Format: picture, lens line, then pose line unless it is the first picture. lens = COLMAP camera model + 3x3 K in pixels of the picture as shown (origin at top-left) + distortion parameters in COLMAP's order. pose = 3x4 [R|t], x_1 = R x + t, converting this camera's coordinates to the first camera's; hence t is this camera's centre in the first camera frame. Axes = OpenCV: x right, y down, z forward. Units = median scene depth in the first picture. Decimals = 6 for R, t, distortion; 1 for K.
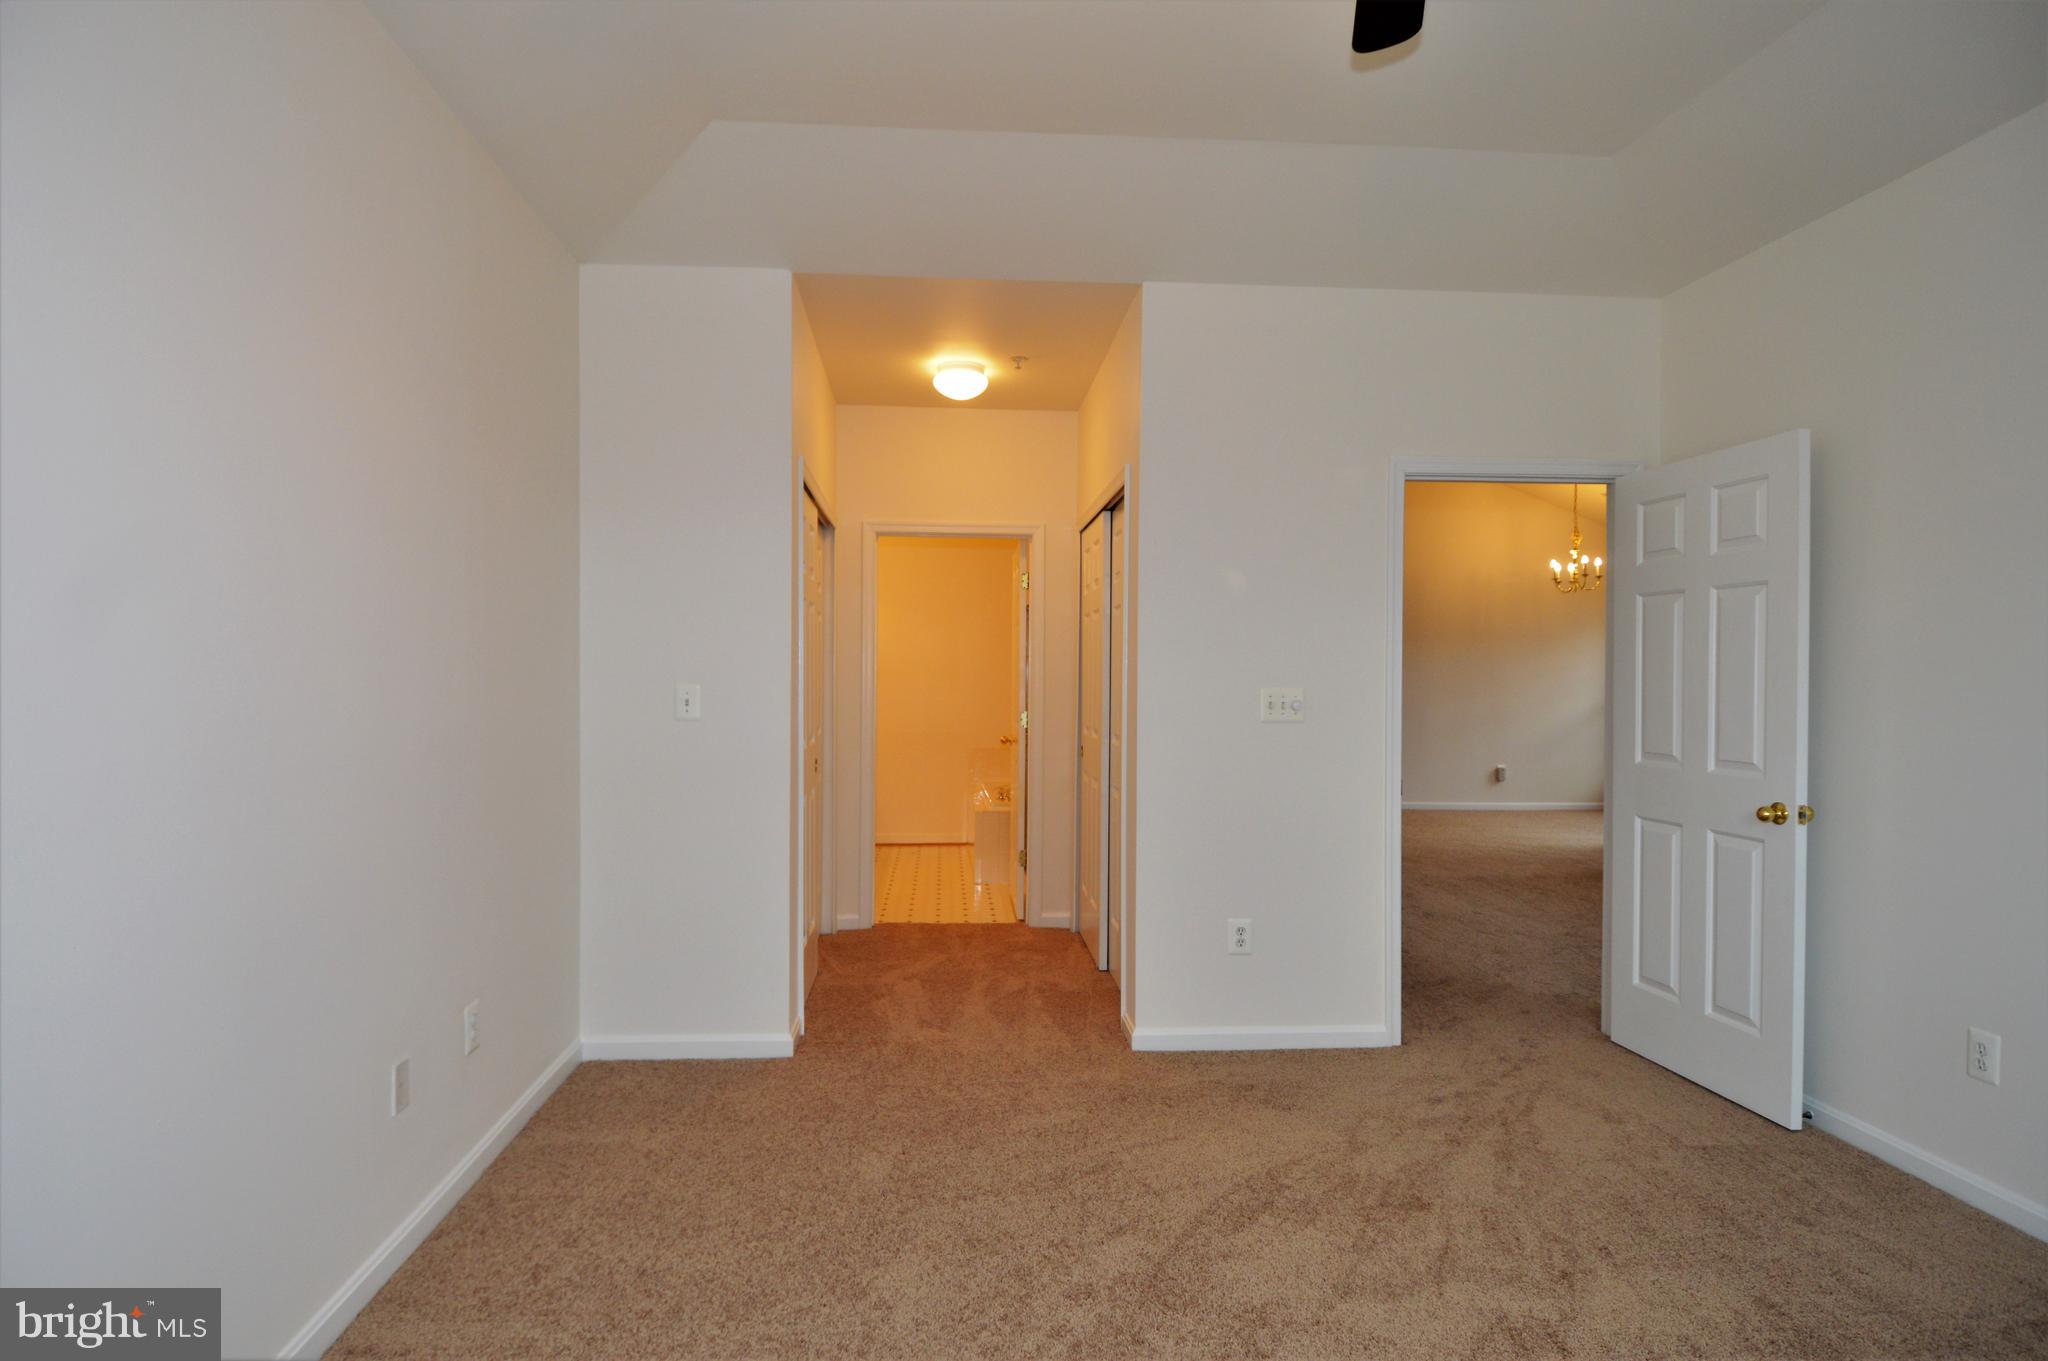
lens RADIAL K [[1056.2, 0, 1020.2], [0, 1056.2, 684.6], [0, 0, 1]] dist [0.022498, -0.032095]
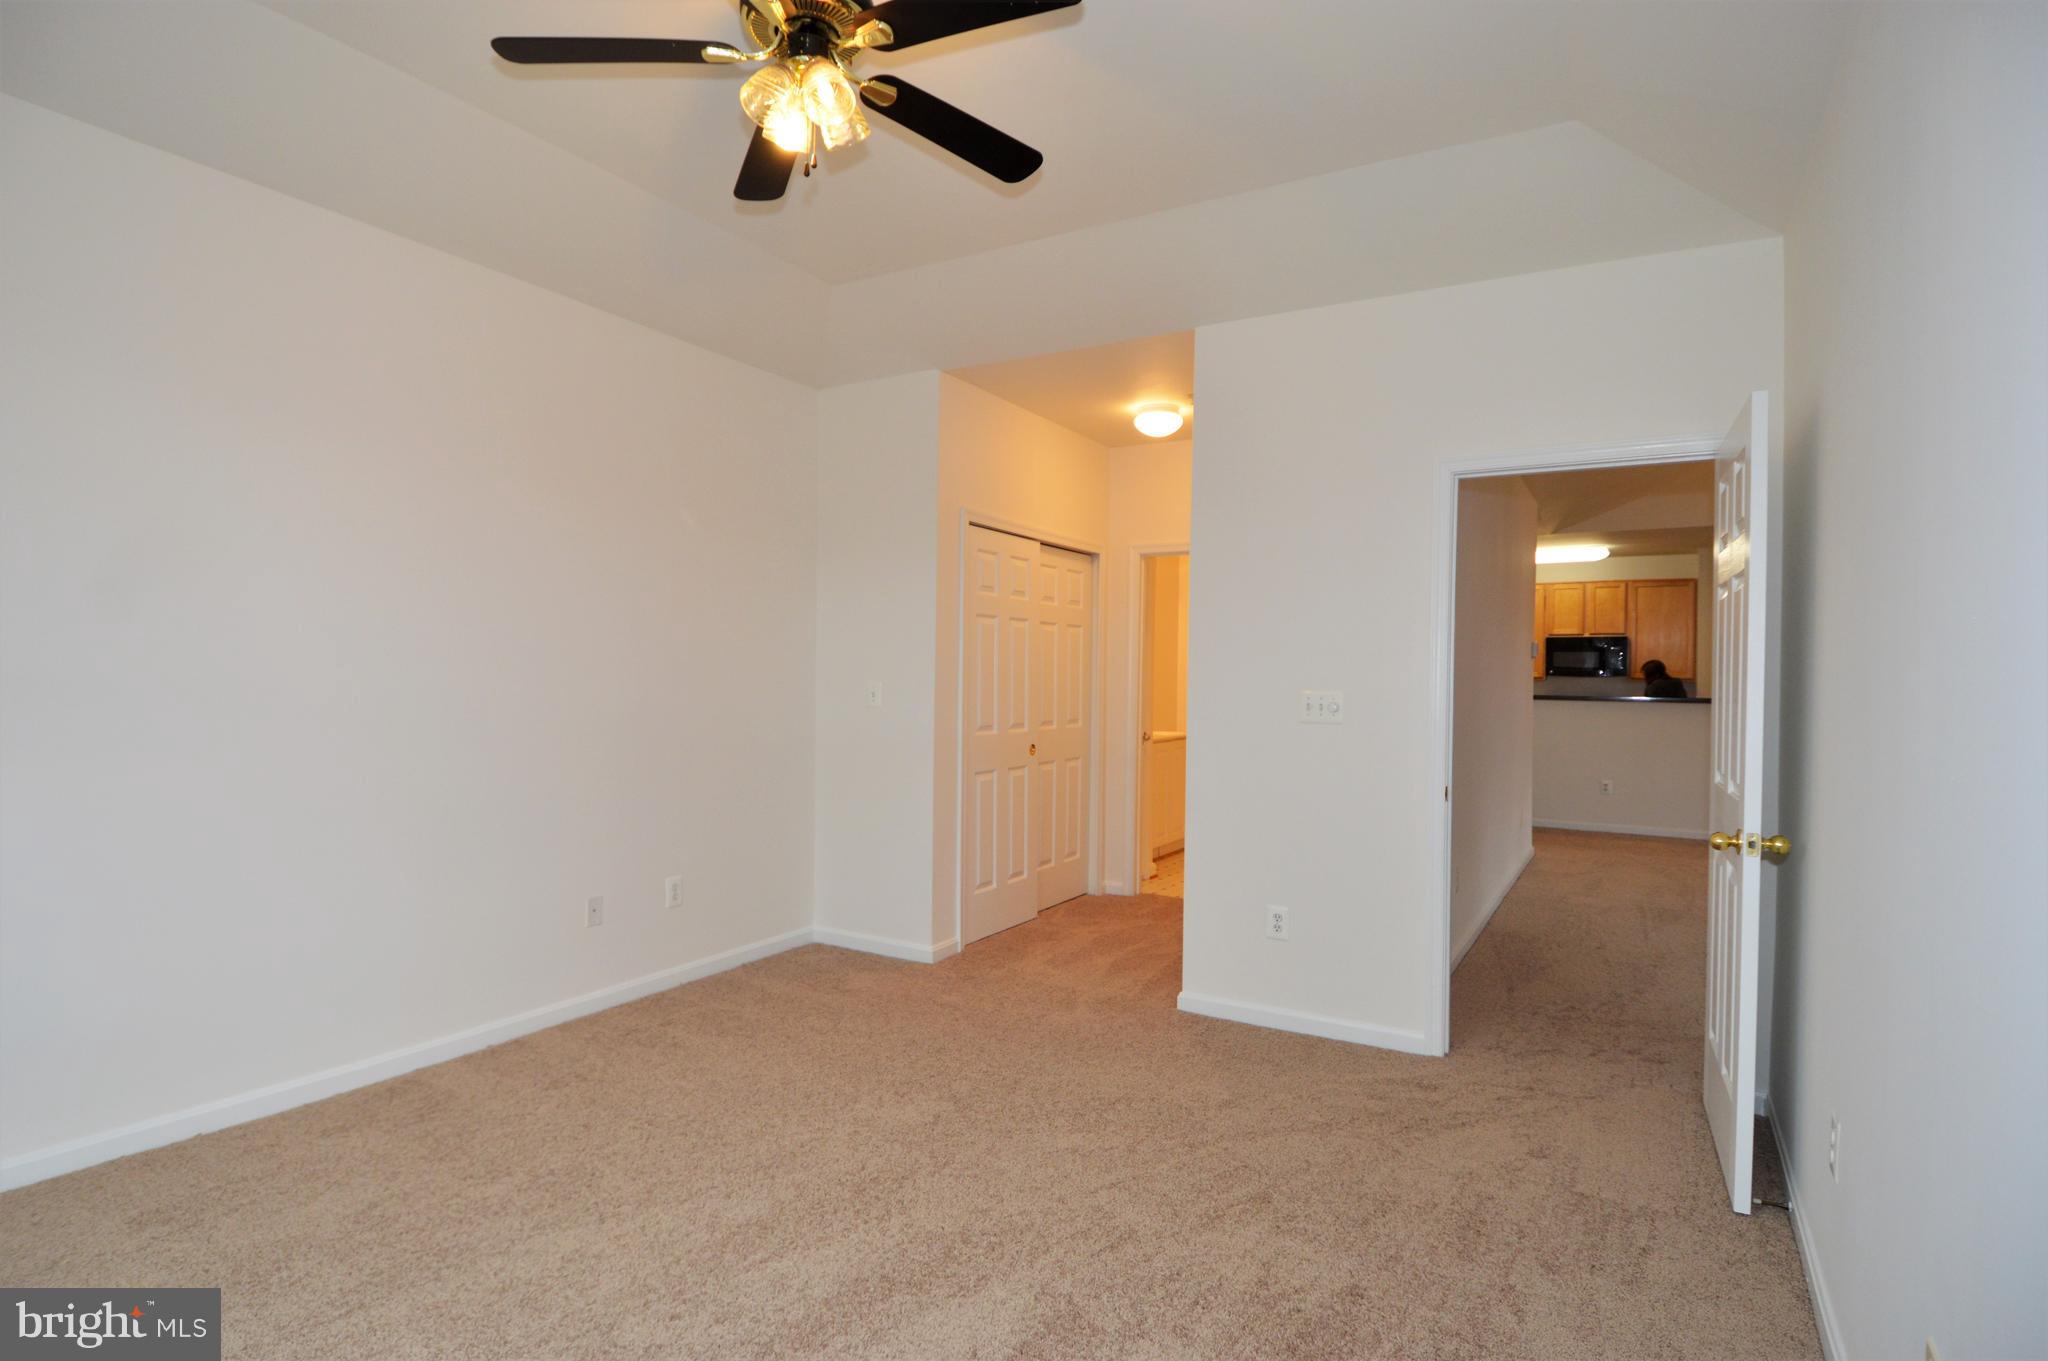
lens RADIAL K [[1056.2, 0, 1030.2], [0, 1056.2, 682.5], [0, 0, 1]] dist [0.022498, -0.032095]
pose [[0.826622, 0.008383, -0.562695, 0.482131], [-0.010042, 0.999950, 0.000145, -0.001442], [0.562668, 0.005531, 0.826665, -0.019418]]
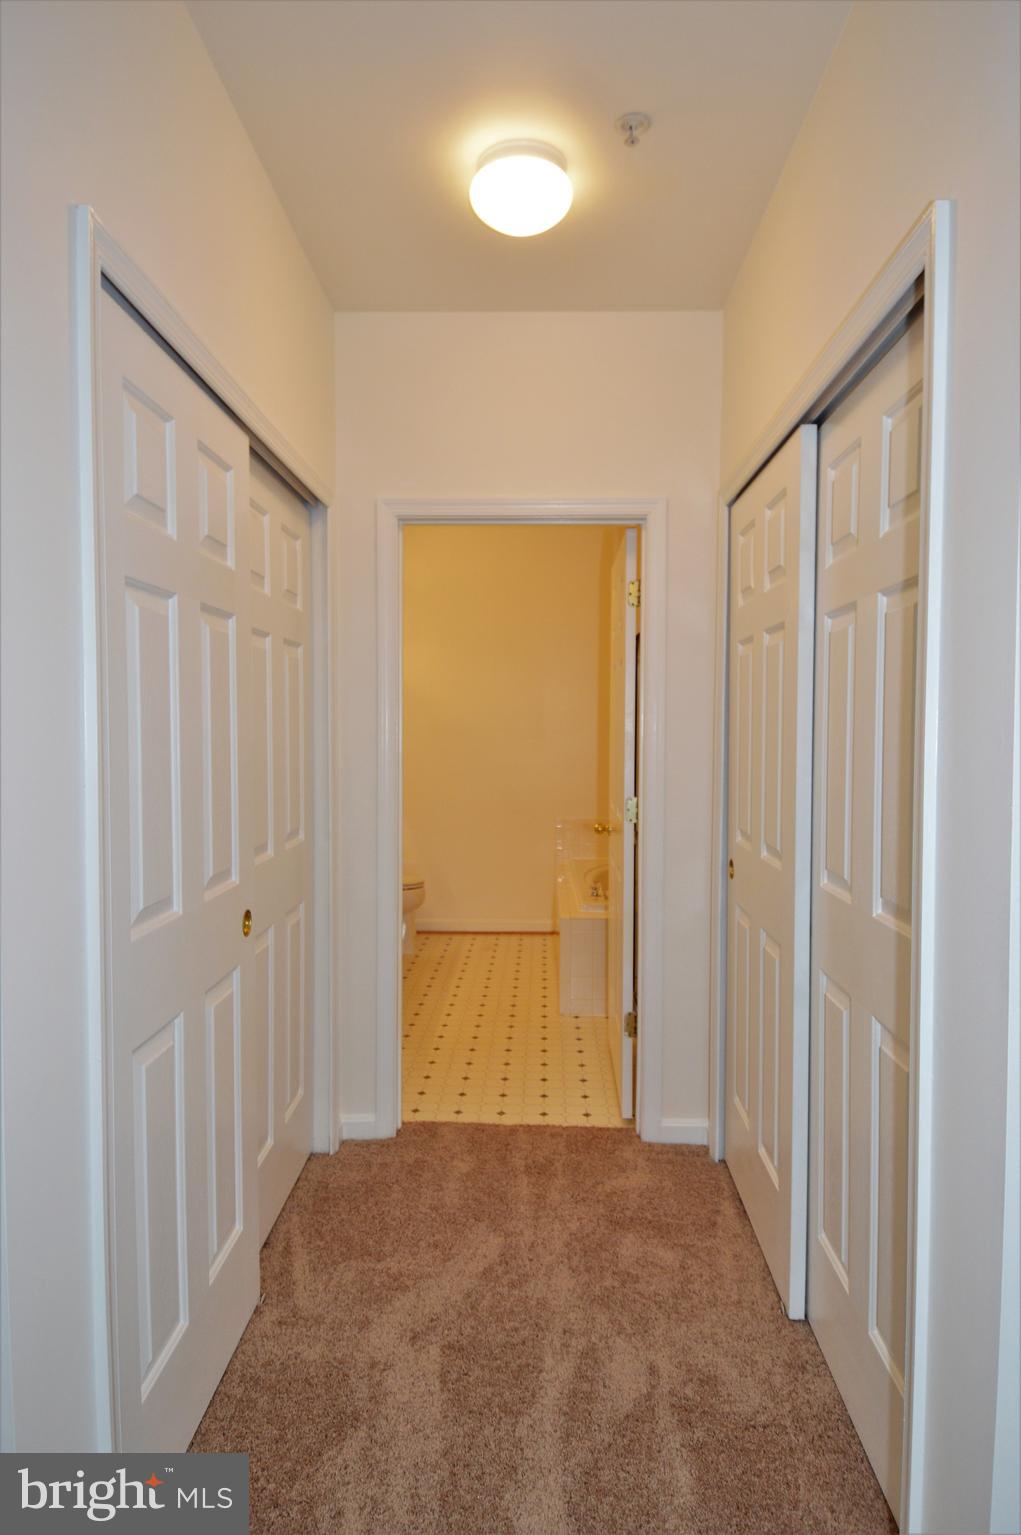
lens RADIAL K [[856.5, 0, 503.0], [0, 856.5, 765.5], [0, 0, 1]] dist [0.000988, -0.006316]
pose [[0.992746, 0.001007, -0.120226, -0.014720], [0.003666, 0.999246, 0.038645, -0.017461], [0.120174, -0.038805, 0.991994, 0.578135]]
